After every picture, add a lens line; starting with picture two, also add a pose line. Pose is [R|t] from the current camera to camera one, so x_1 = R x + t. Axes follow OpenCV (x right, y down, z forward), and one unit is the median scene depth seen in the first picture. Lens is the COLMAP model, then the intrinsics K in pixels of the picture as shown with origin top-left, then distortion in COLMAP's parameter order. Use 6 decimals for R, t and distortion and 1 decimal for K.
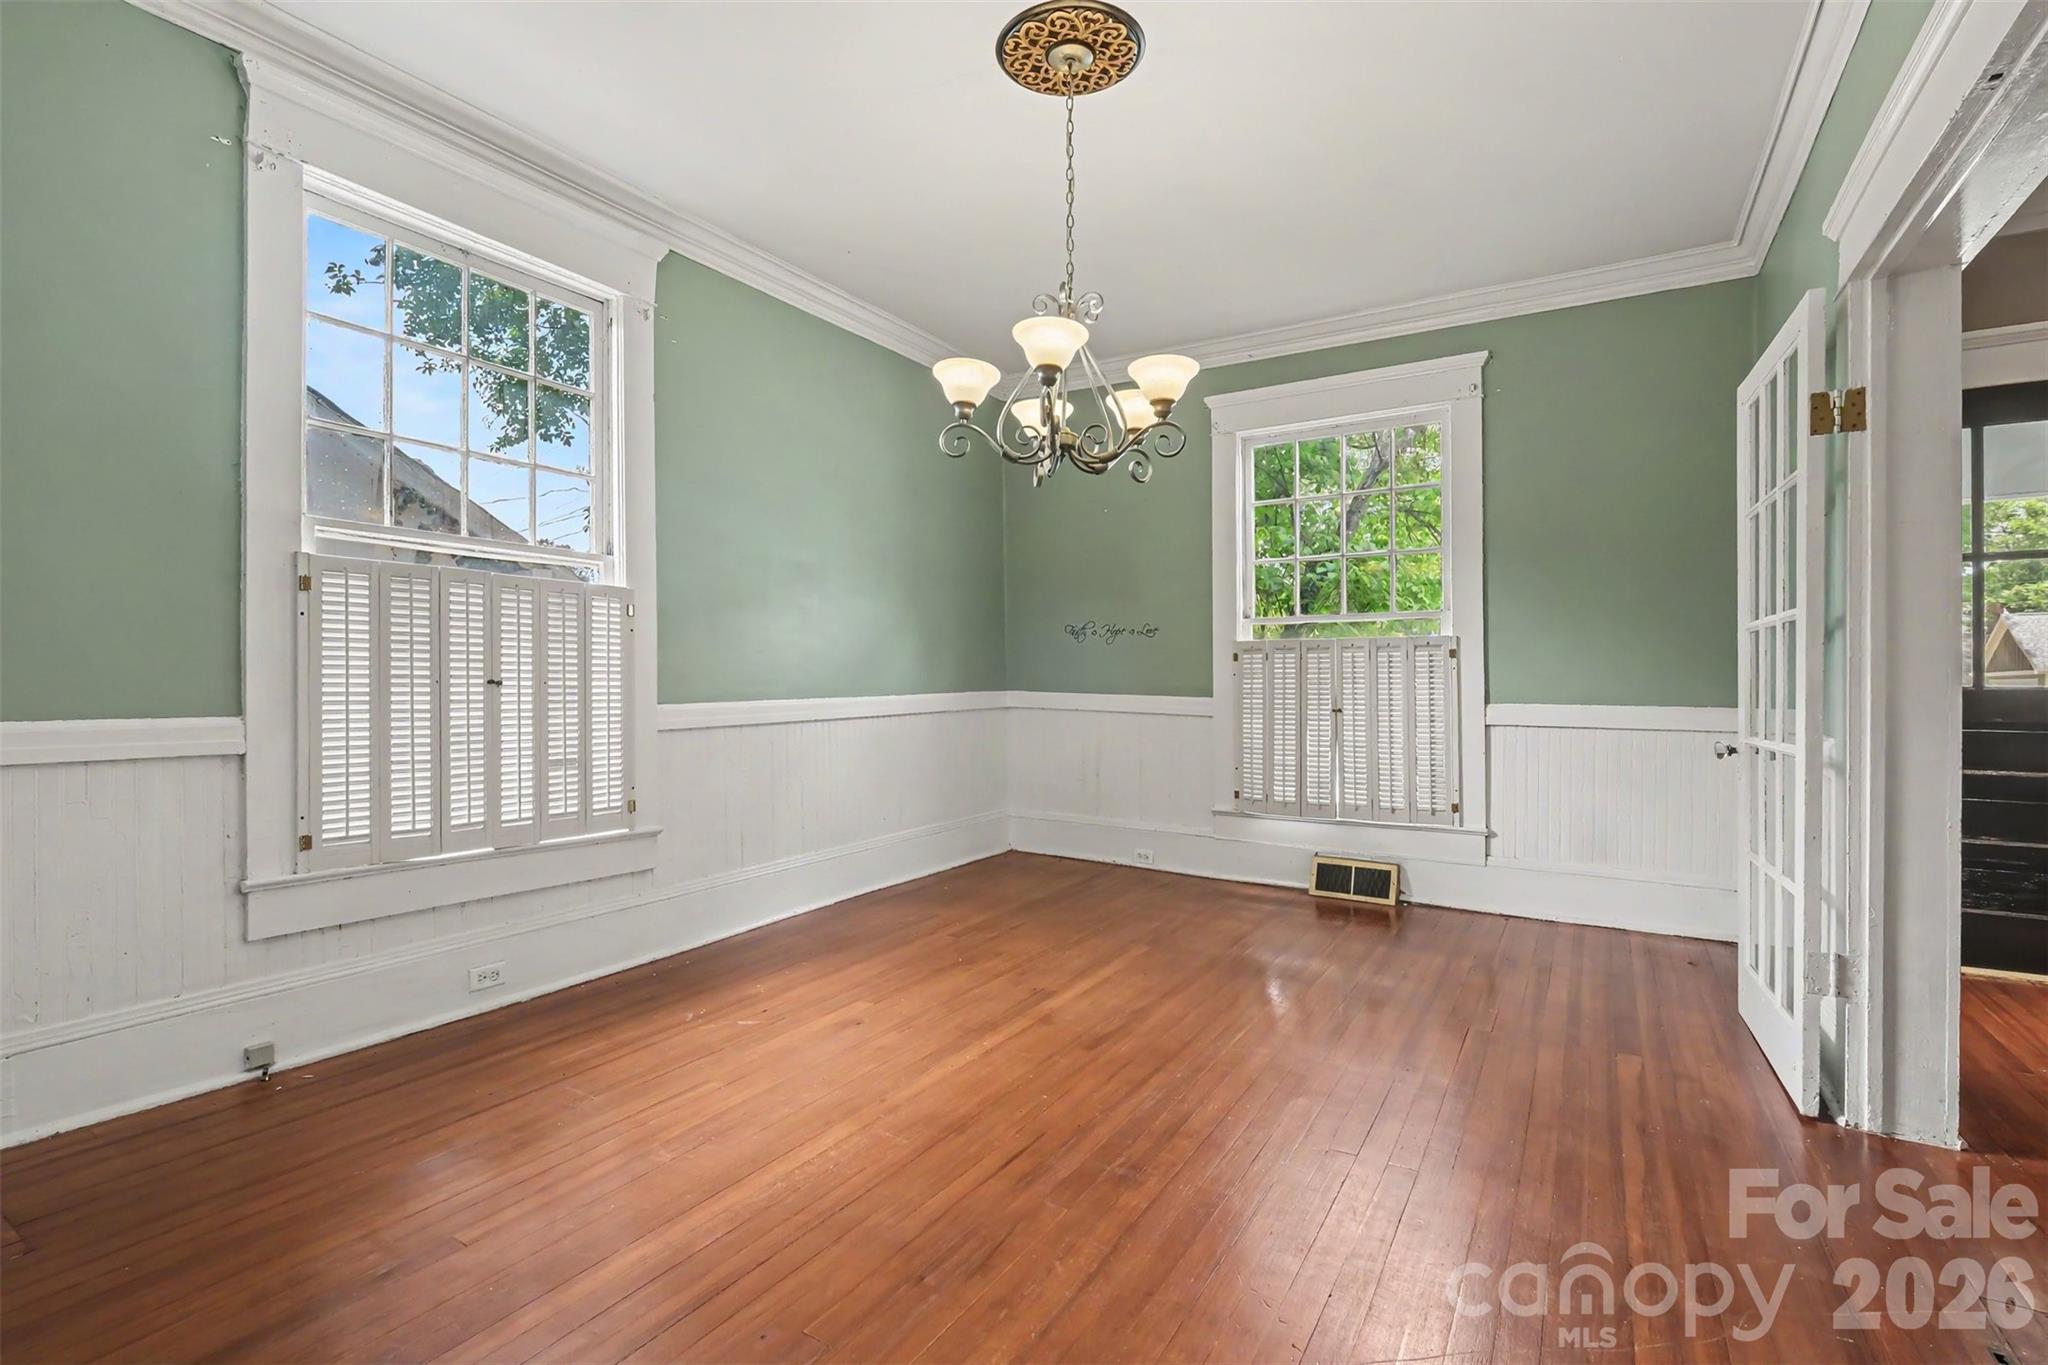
lens RADIAL K [[911.3, 0, 999.9], [0, 911.3, 673.5], [0, 0, 1]] dist [0.001840, 0.001835]
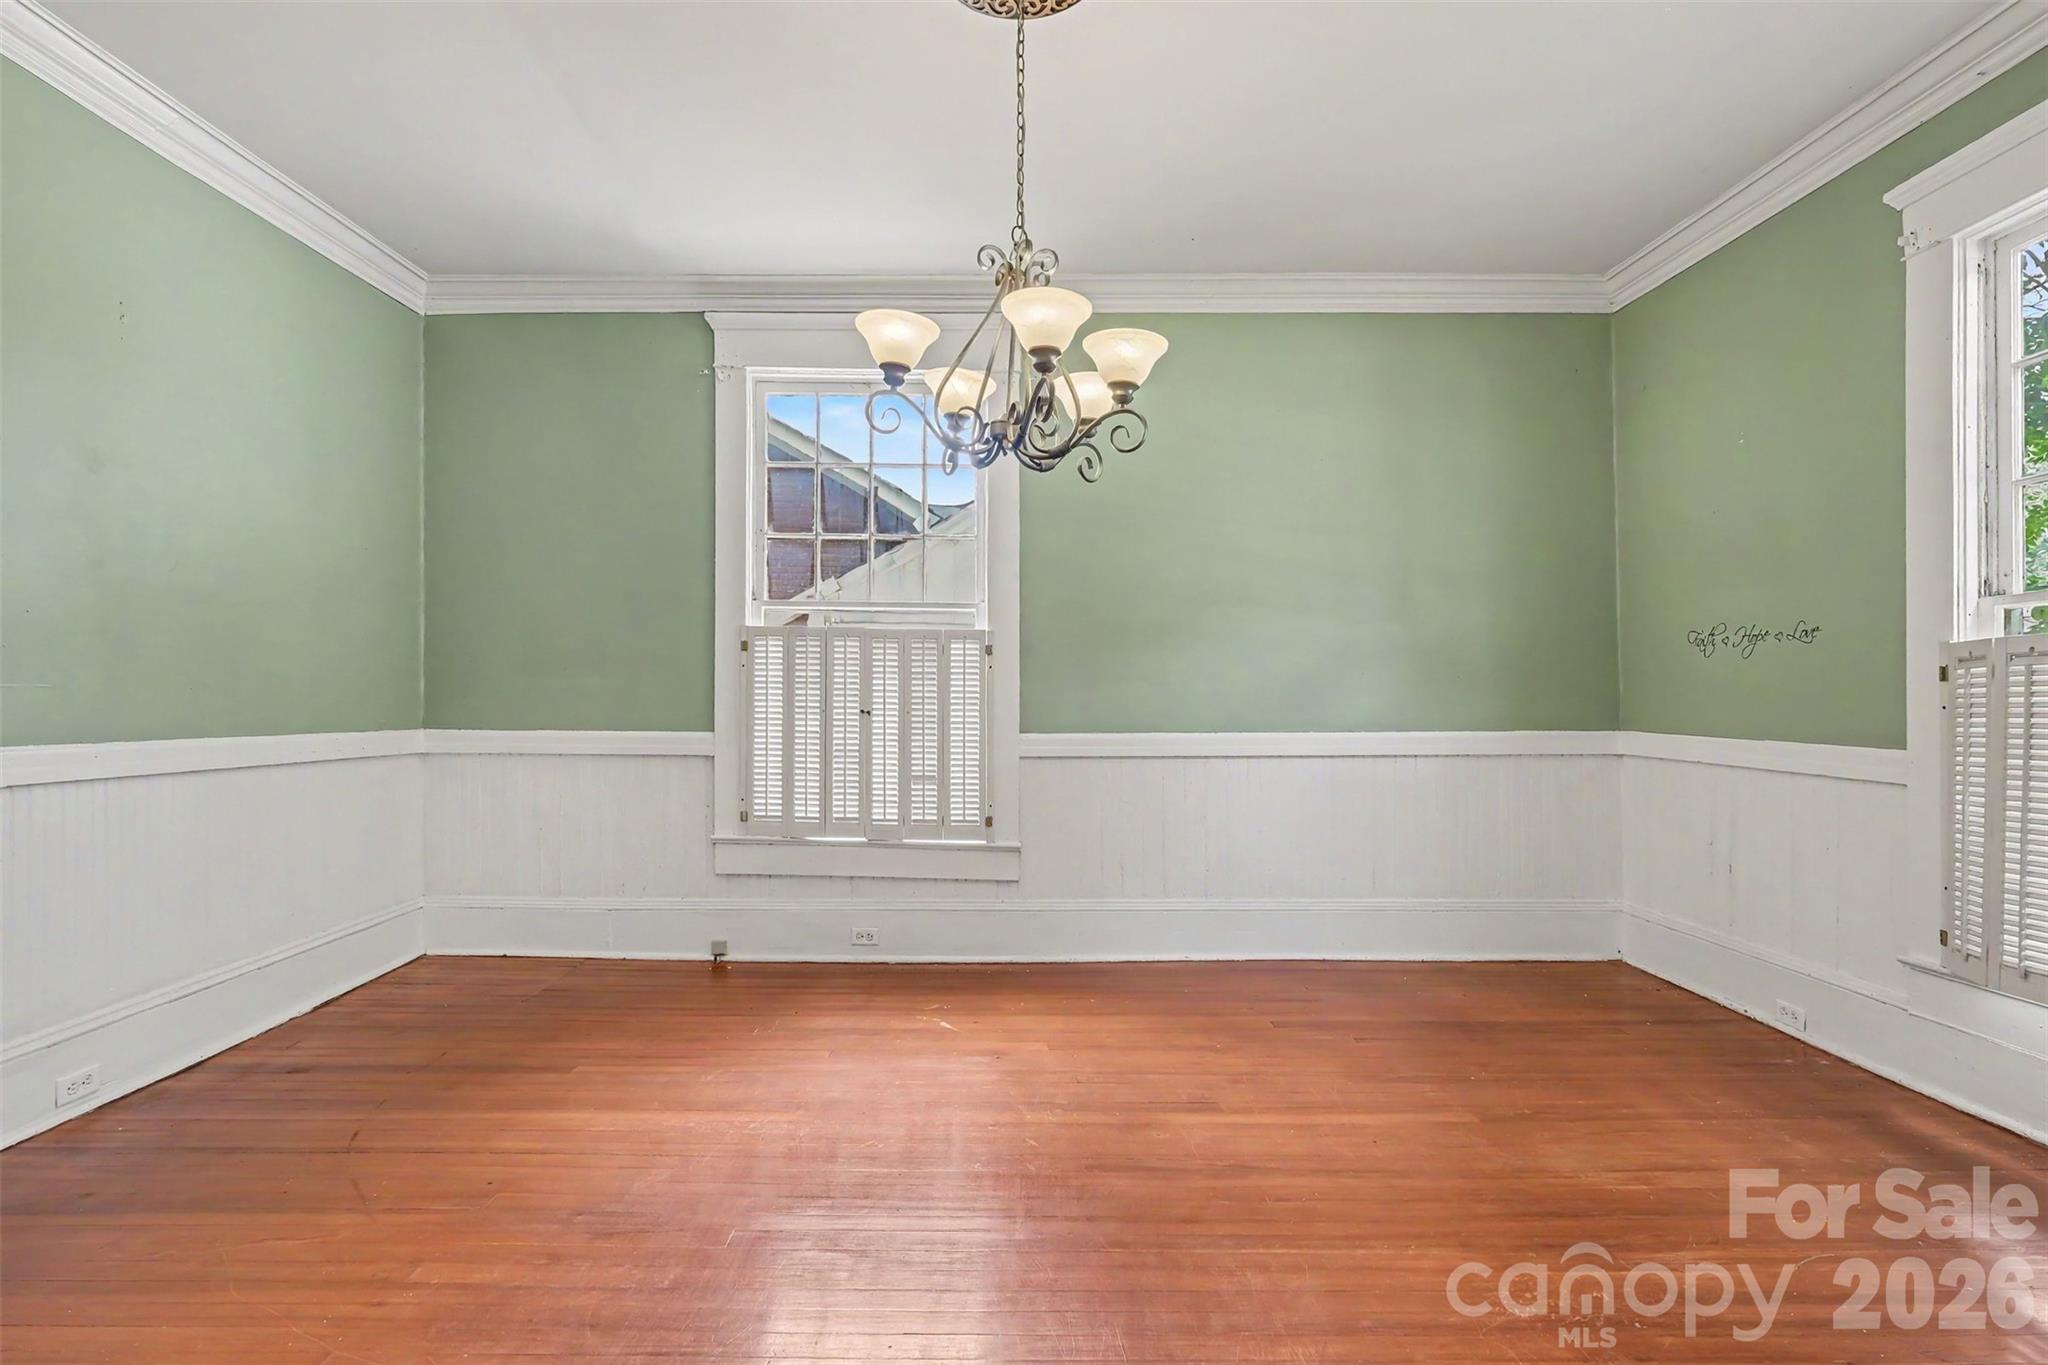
lens RADIAL K [[911.3, 0, 1000.7], [0, 911.3, 712.4], [0, 0, 1]] dist [0.001840, 0.001835]
pose [[0.558806, 0.002239, -0.829295, 0.624713], [-0.001302, 0.999997, 0.001823, 0.007227], [0.829297, 0.000061, 0.558808, 0.422746]]
